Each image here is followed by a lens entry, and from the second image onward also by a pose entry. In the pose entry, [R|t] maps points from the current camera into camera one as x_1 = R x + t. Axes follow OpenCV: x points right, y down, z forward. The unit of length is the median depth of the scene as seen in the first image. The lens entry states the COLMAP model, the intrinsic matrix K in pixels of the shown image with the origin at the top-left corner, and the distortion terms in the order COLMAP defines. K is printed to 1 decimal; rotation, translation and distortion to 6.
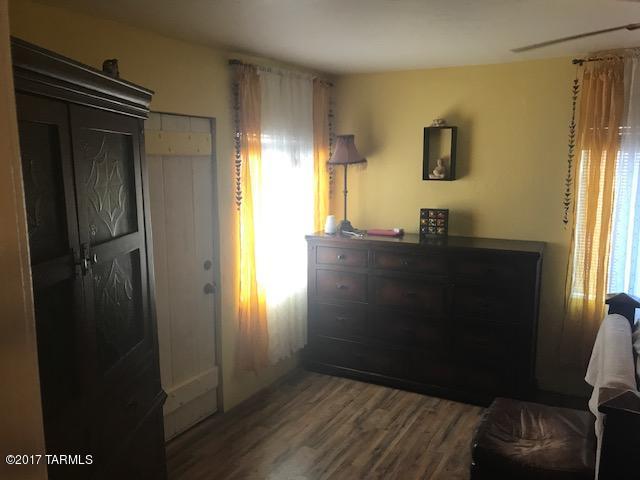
lens RADIAL K [[520.7, 0, 325.6], [0, 520.7, 237.2], [0, 0, 1]] dist [0.034674, -0.047910]
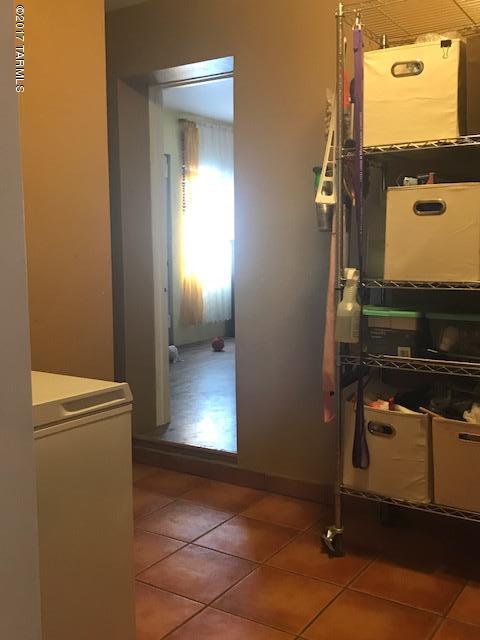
lens RADIAL K [[689.0, 0, 236.8], [0, 689.0, 322.3], [0, 0, 1]] dist [0.068962, 0.000000]
pose [[0.996494, -0.000080, -0.083663, 0.041533], [-0.004029, 0.998794, -0.048937, 0.094345], [0.083565, 0.049103, 0.995292, -0.260880]]
